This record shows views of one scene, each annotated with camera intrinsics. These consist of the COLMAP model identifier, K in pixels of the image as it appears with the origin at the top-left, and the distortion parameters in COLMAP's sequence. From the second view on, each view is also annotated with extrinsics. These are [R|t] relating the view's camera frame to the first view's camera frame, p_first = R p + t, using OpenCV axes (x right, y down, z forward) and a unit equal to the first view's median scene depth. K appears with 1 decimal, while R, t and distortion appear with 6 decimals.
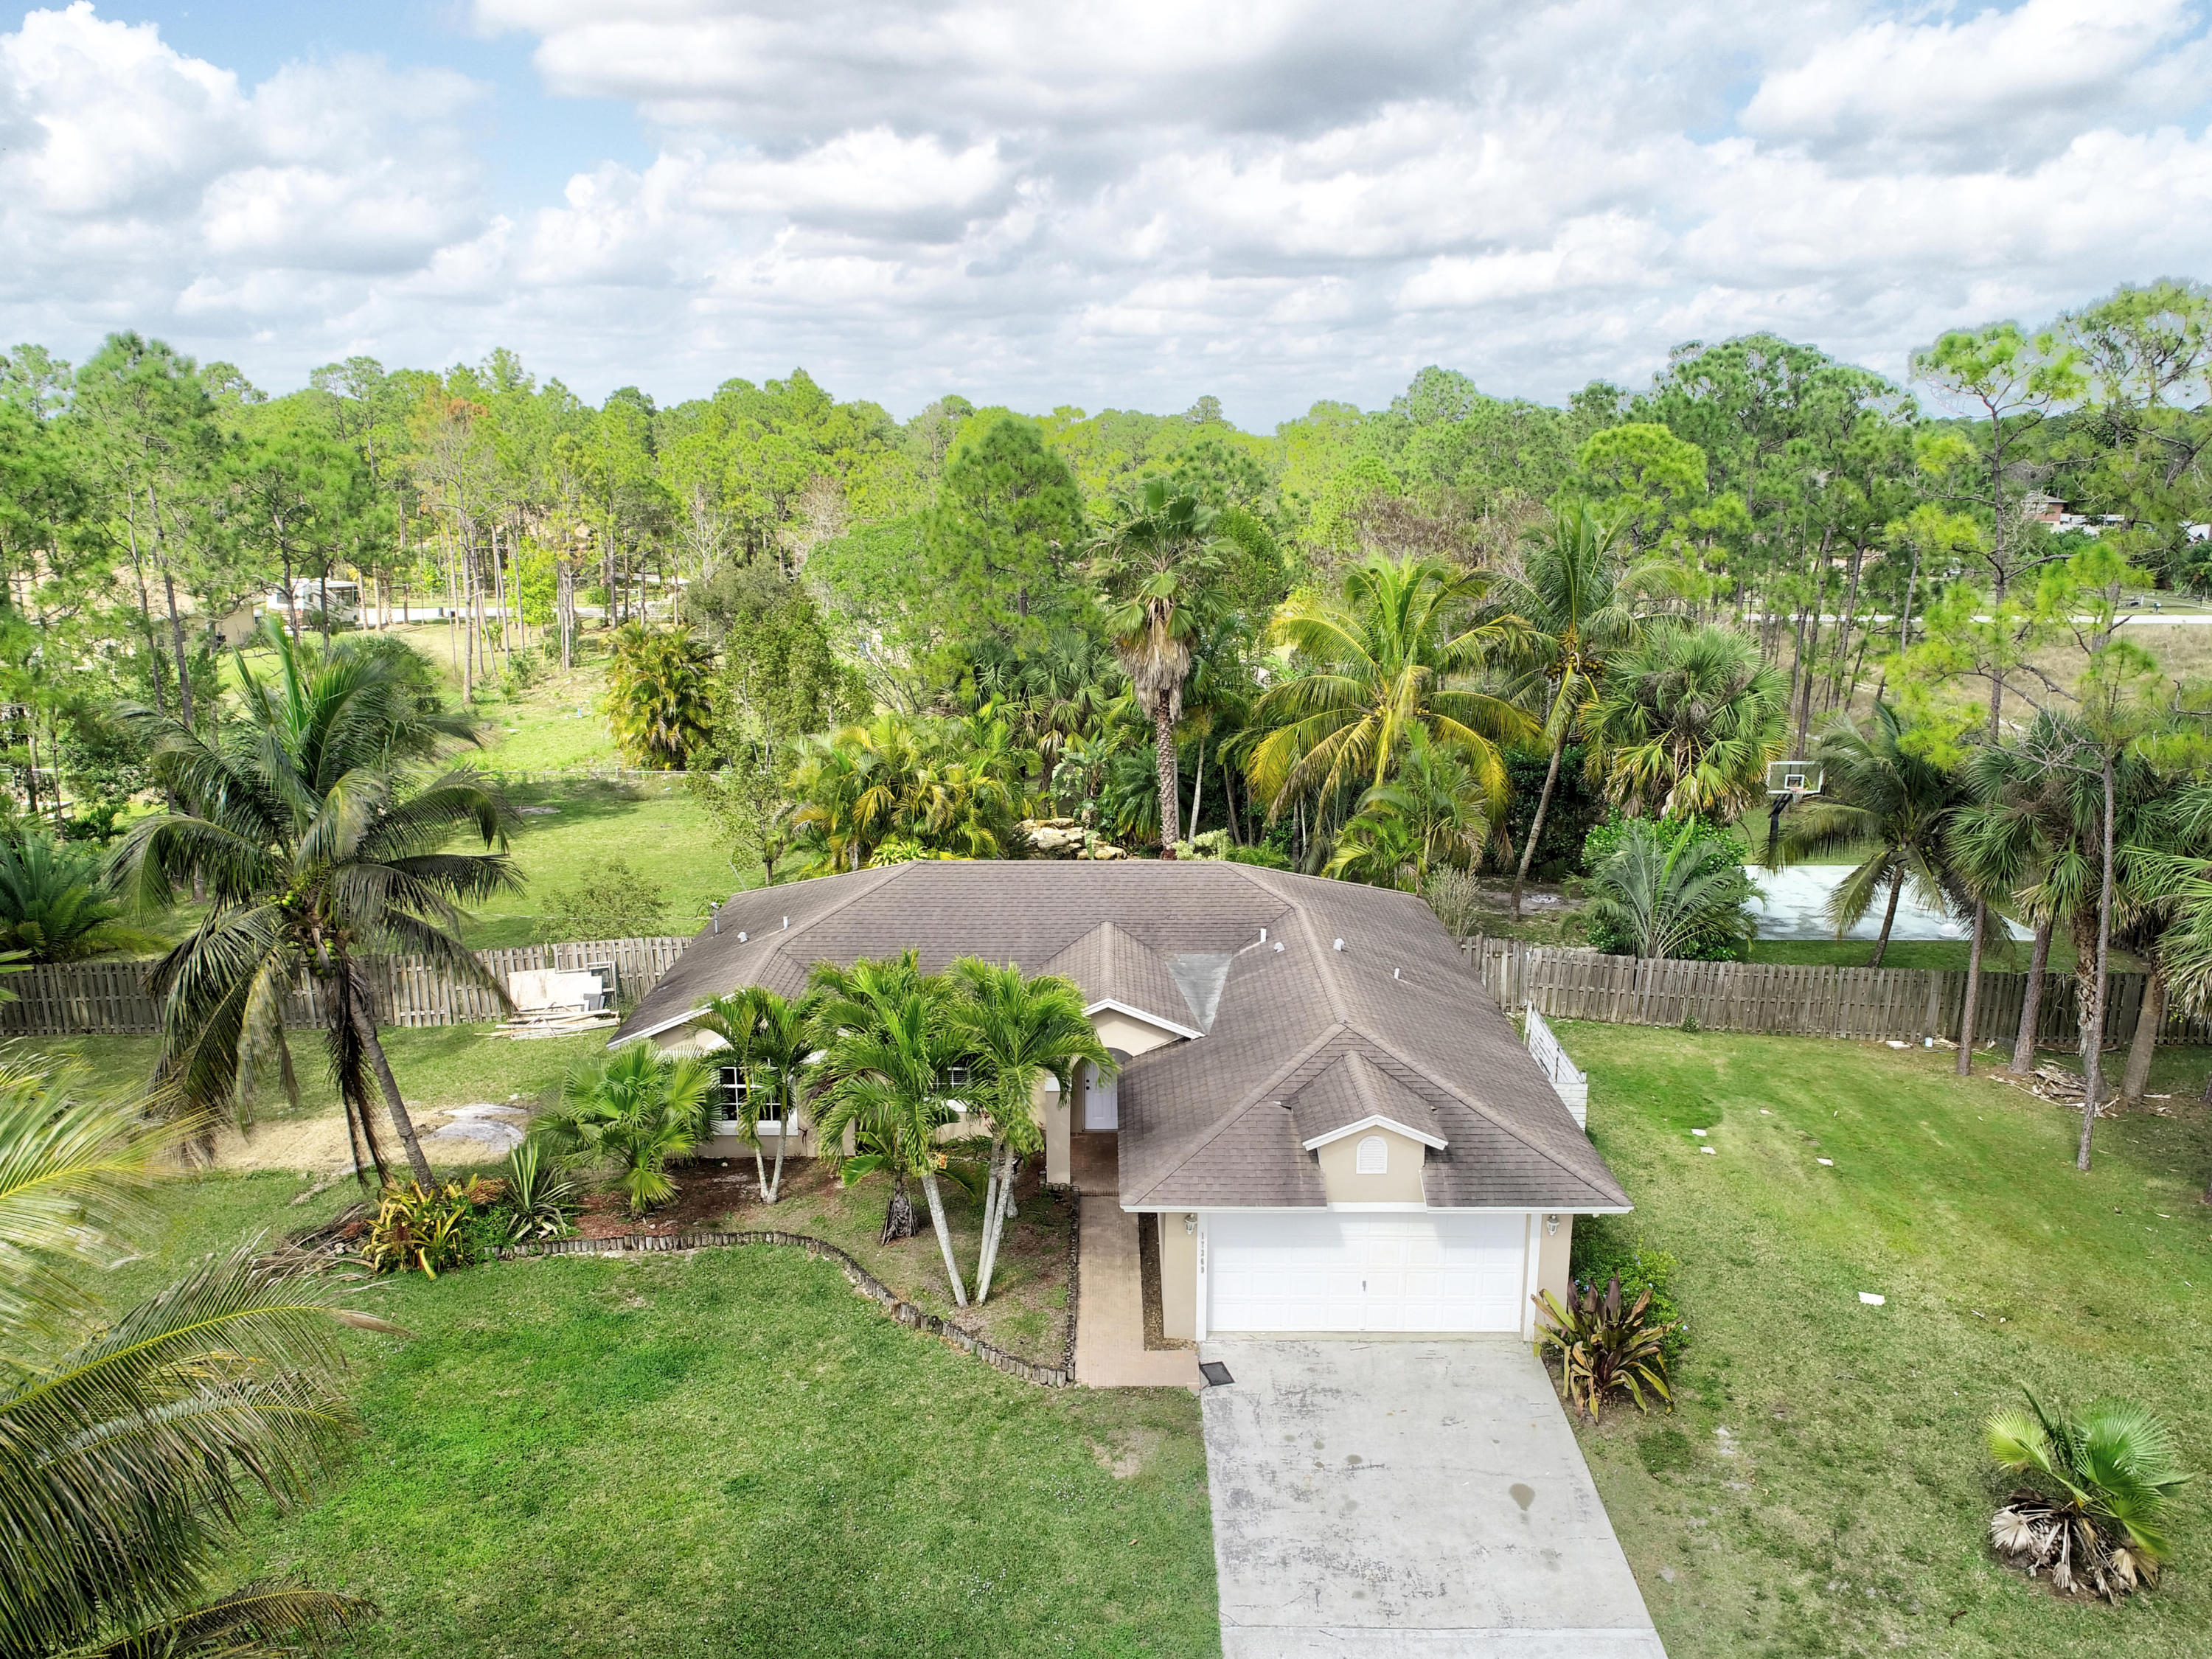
lens RADIAL K [[1717.8, 0, 1107.8], [0, 1717.8, 829.3], [0, 0, 1]] dist [-0.001984, 0.004537]
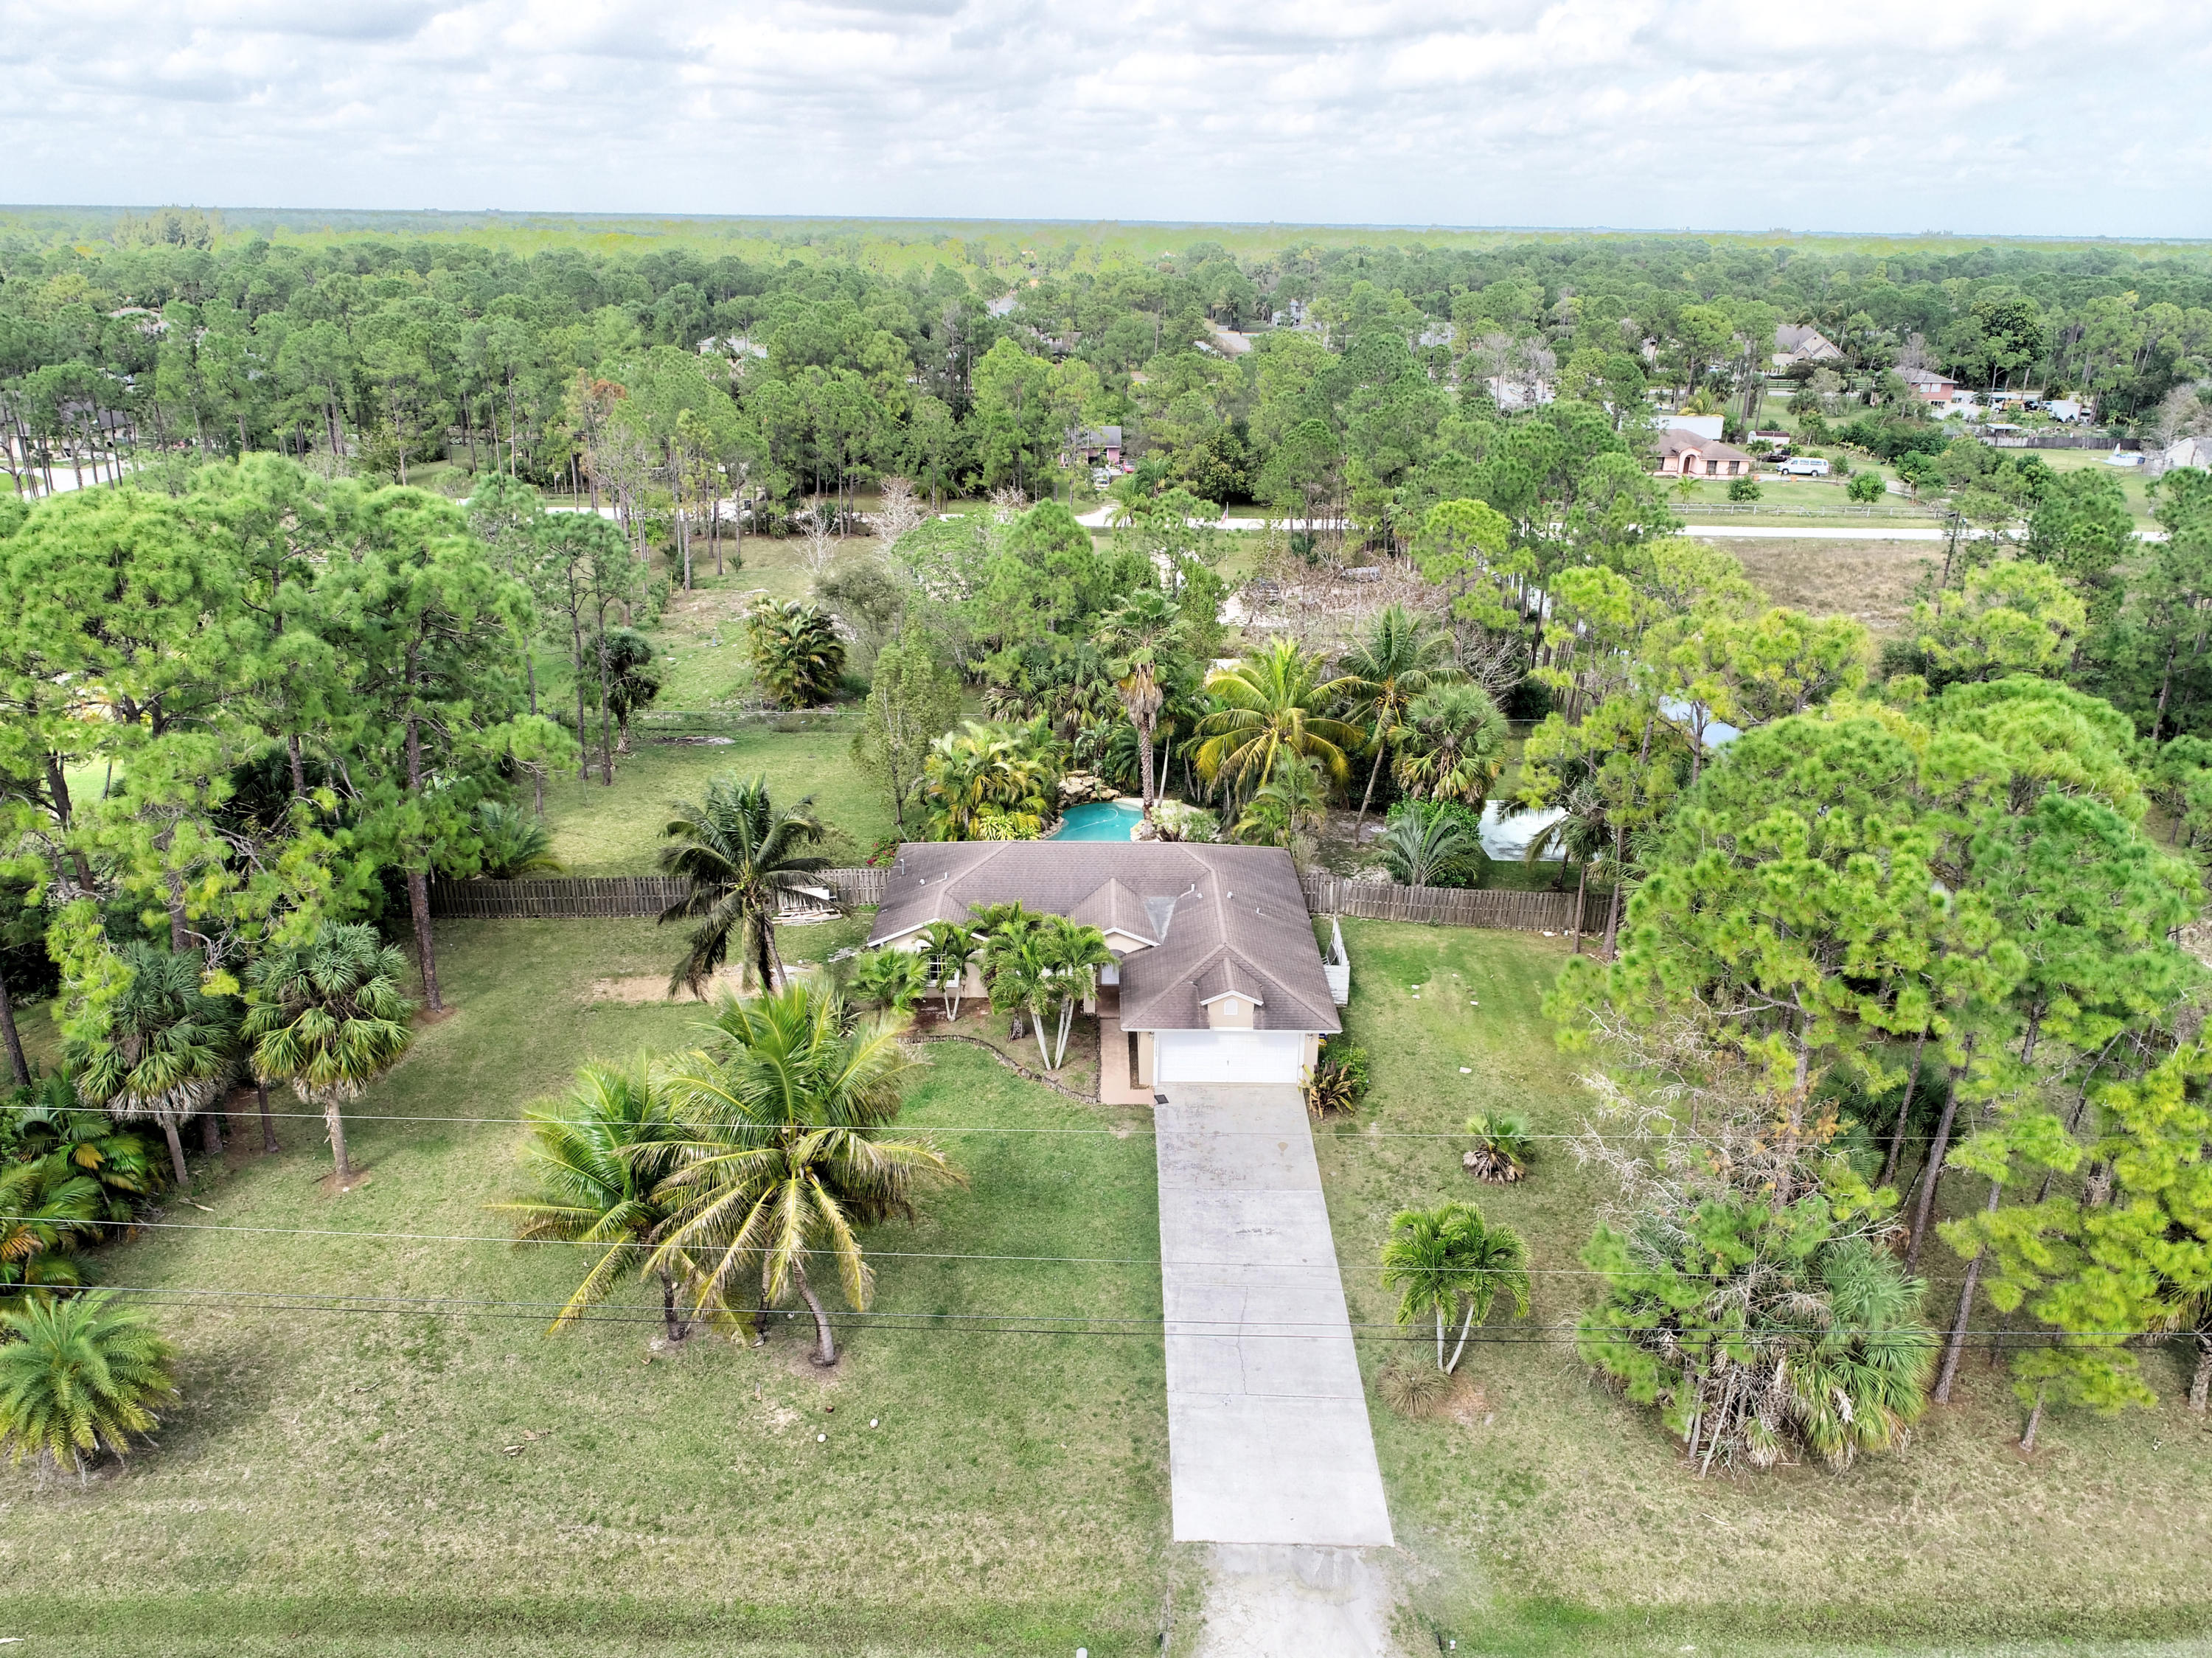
lens RADIAL K [[1717.7, 0, 1107.8], [0, 1717.7, 828.8], [0, 0, 1]] dist [-0.001984, 0.004537]
pose [[0.999906, 0.009984, 0.009349, -0.030904], [-0.011104, 0.991625, 0.128676, -0.308602], [-0.007986, -0.128768, 0.991643, -1.127721]]
